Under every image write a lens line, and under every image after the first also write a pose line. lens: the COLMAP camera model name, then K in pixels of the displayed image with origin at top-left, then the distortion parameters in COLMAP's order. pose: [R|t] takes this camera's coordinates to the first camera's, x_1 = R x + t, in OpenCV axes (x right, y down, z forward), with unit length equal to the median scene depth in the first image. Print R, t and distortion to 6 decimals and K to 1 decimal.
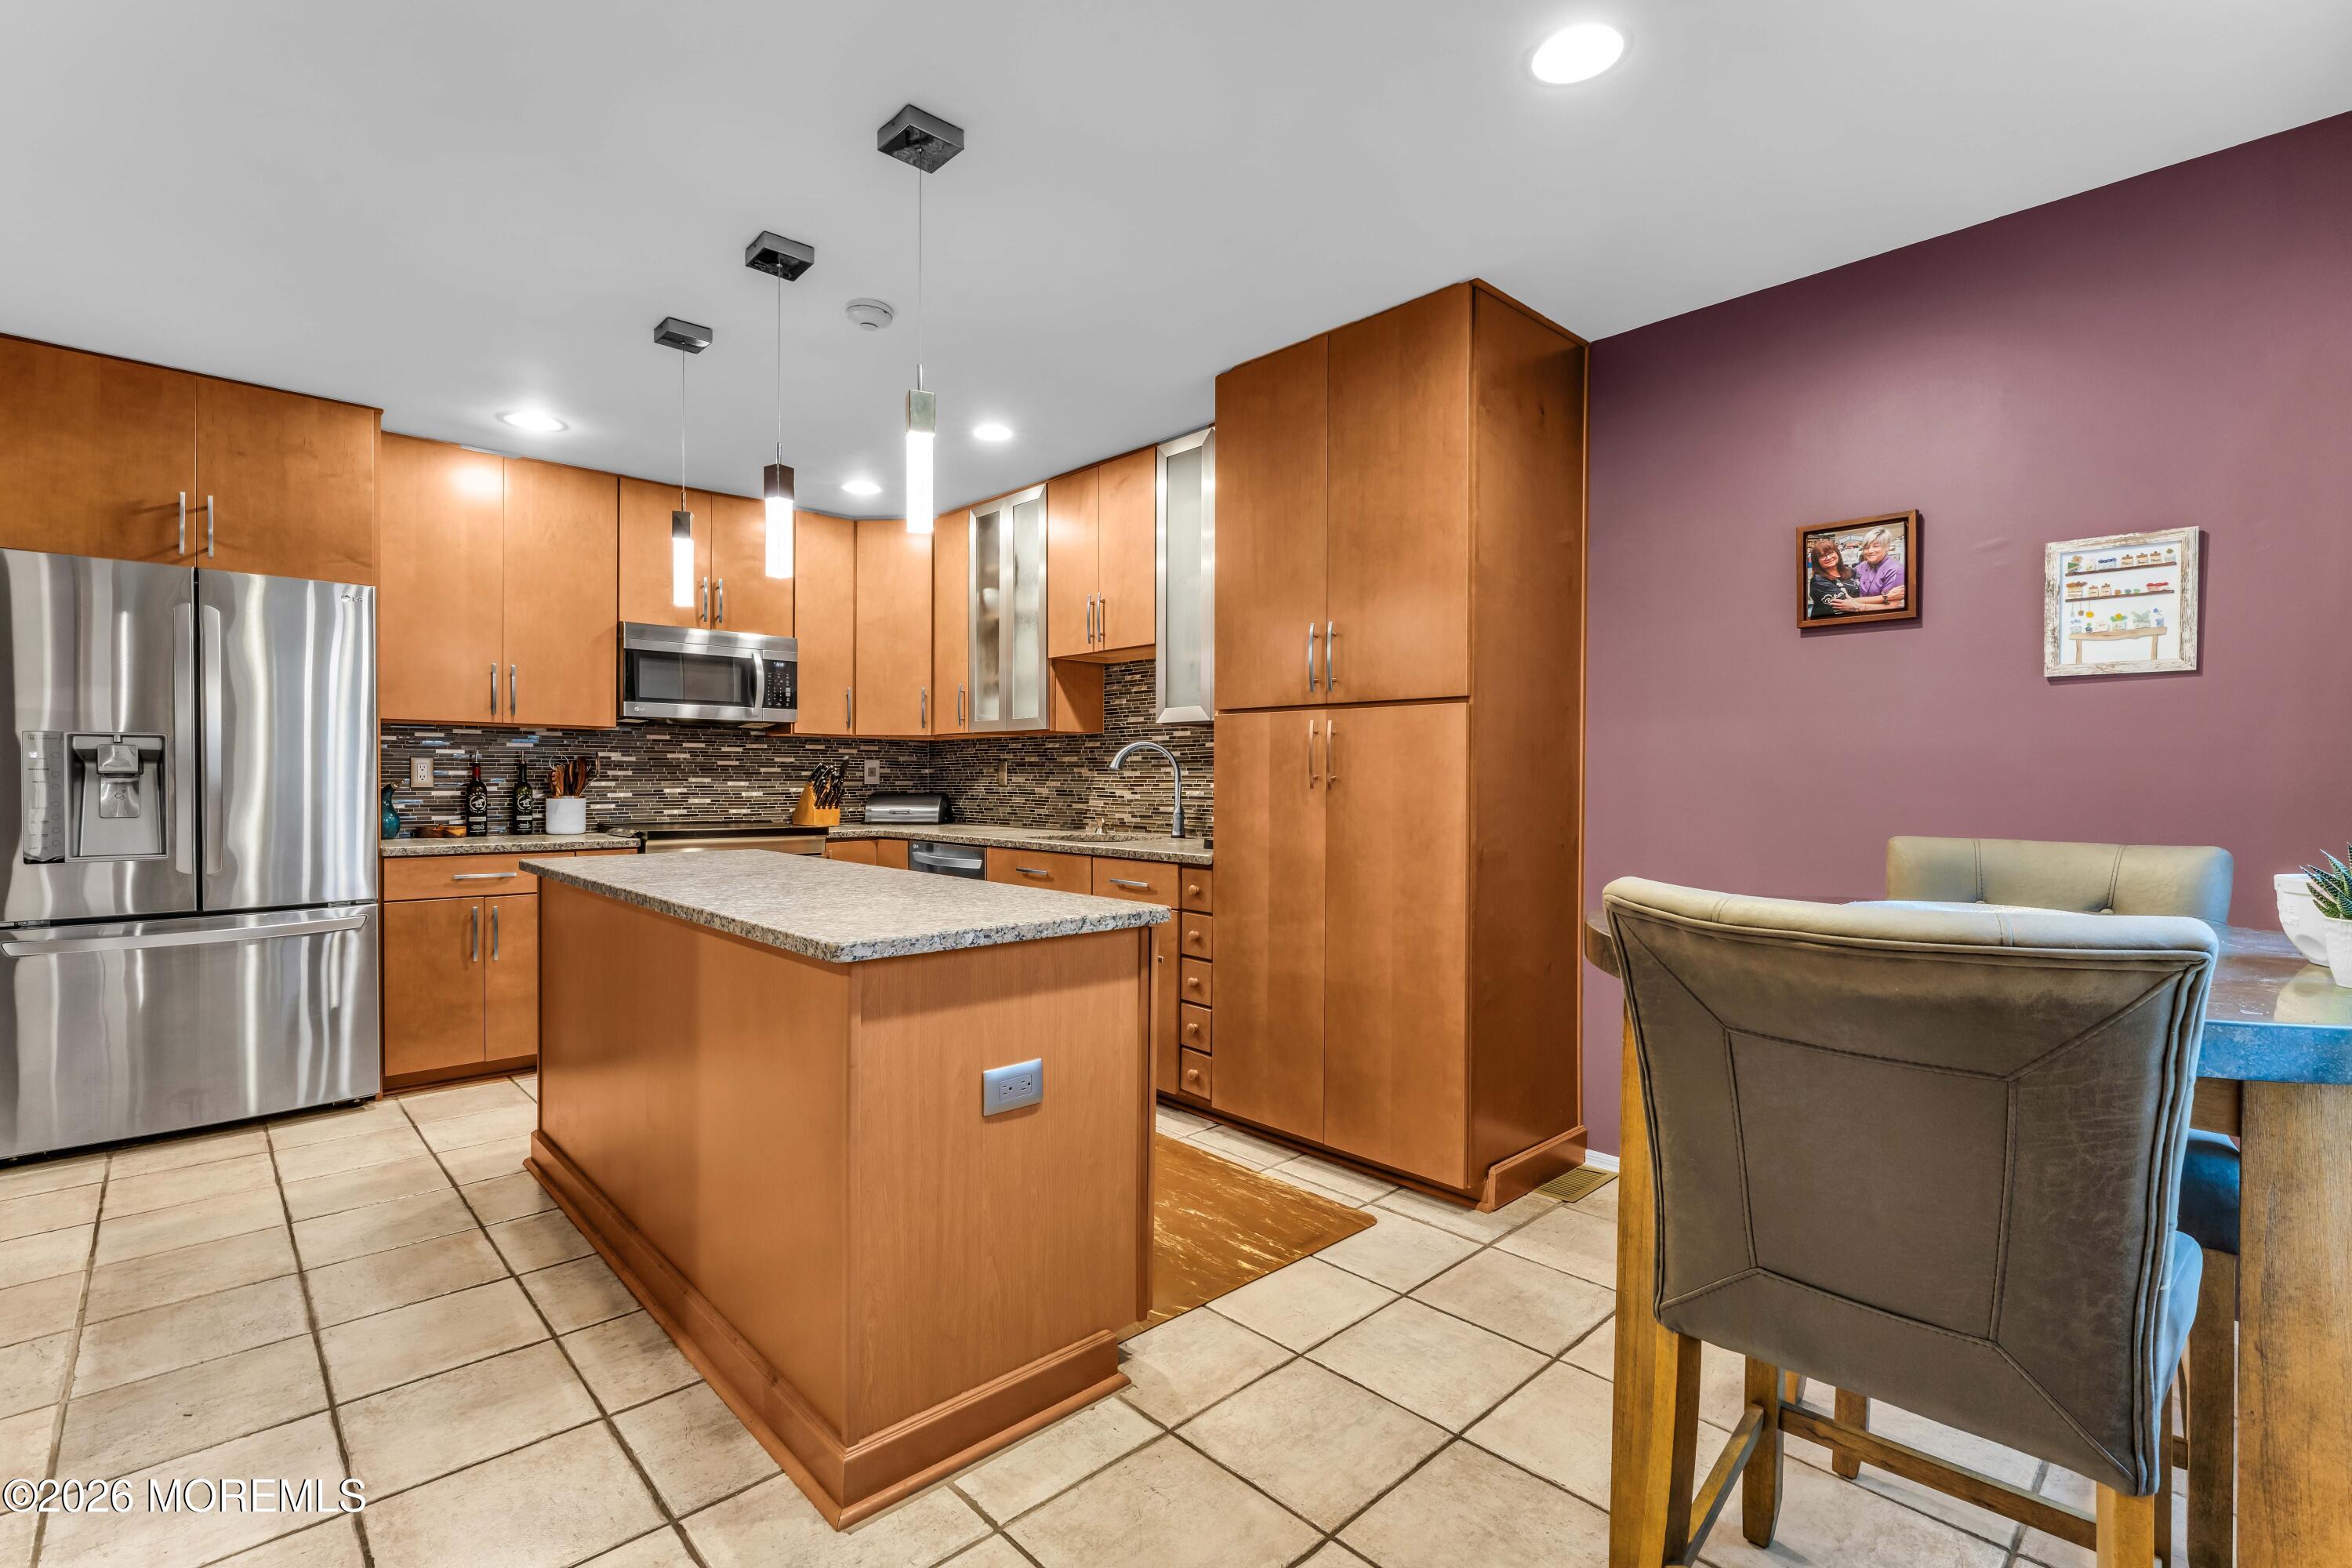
lens RADIAL K [[1059.9, 0, 1176.0], [0, 1059.9, 784.0], [0, 0, 1]] dist [-0.001506, -0.000403]
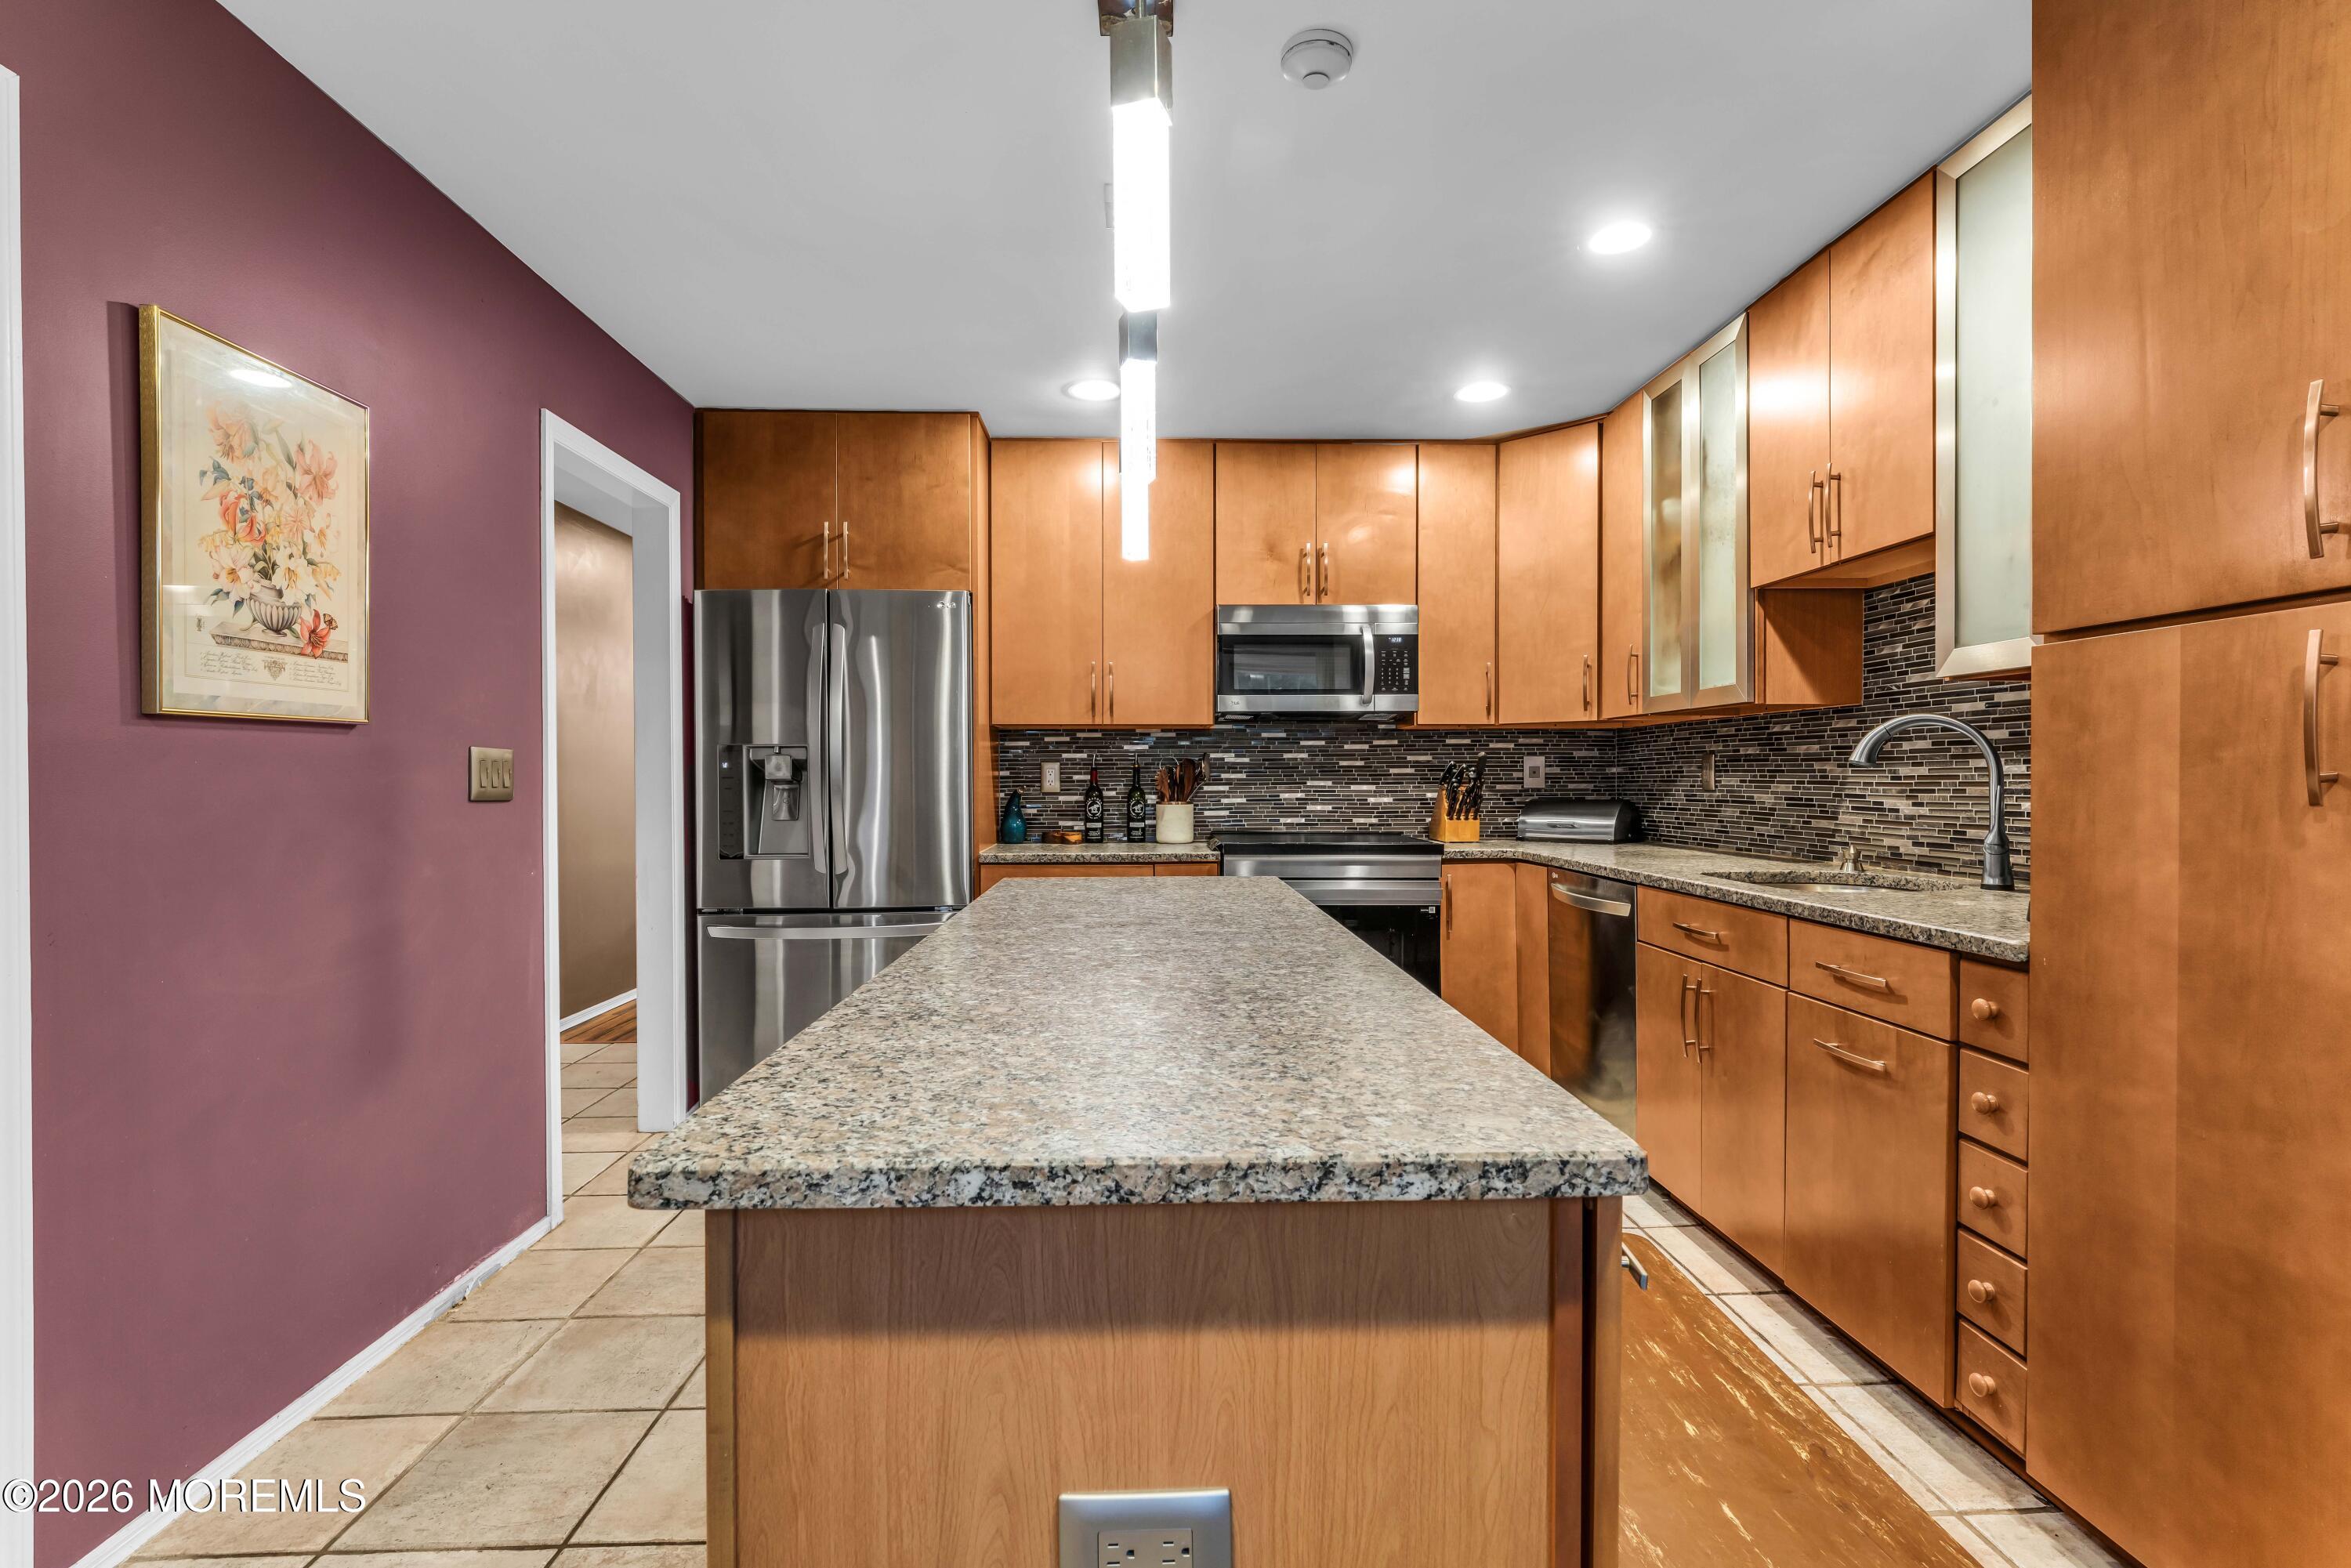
lens RADIAL K [[1101.3, 0, 1165.7], [0, 1101.3, 787.9], [0, 0, 1]] dist [-0.004038, 0.000271]
pose [[0.746563, -0.000363, -0.665314, 0.065252], [0.002607, 0.999994, 0.002380, -0.003526], [0.665309, -0.003512, 0.746559, 0.336850]]
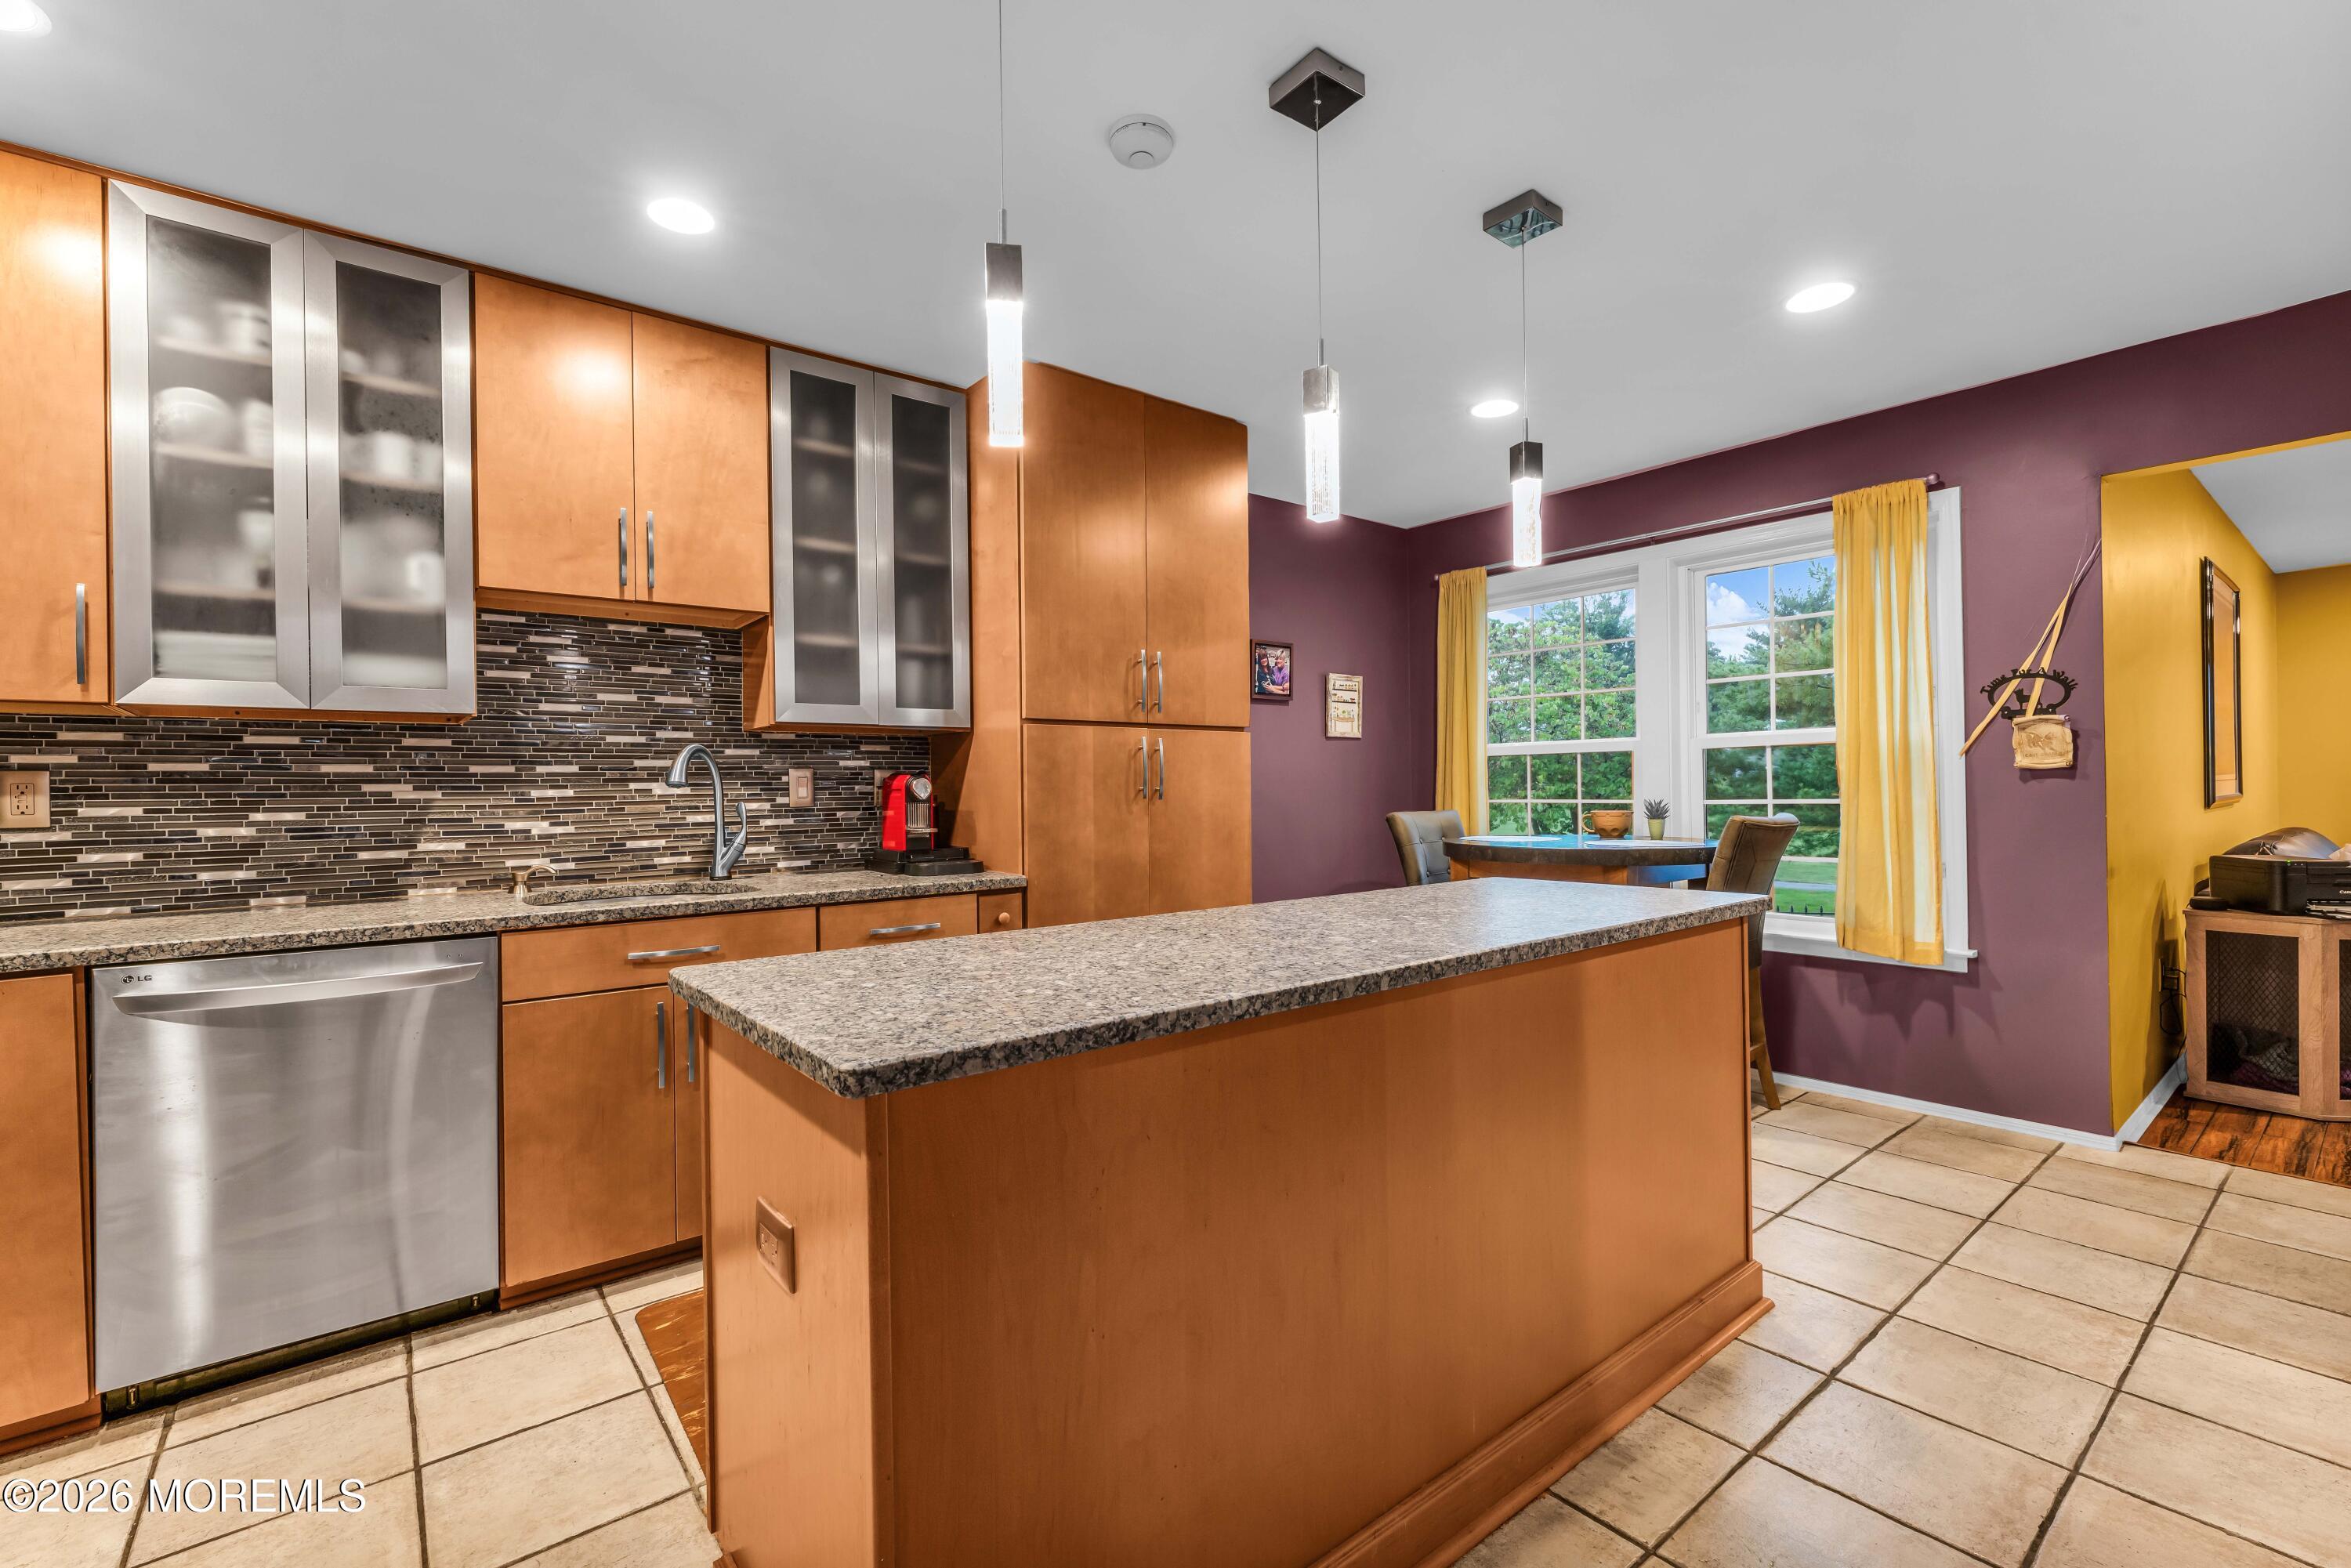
lens RADIAL K [[1012.0, 0, 1165.1], [0, 1012.0, 786.1], [0, 0, 1]] dist [-0.006598, 0.001269]
pose [[0.083245, -0.002762, 0.996525, -0.739665], [0.021950, 0.999759, 0.000938, -0.007779], [-0.996287, 0.021795, 0.083286, 0.716246]]
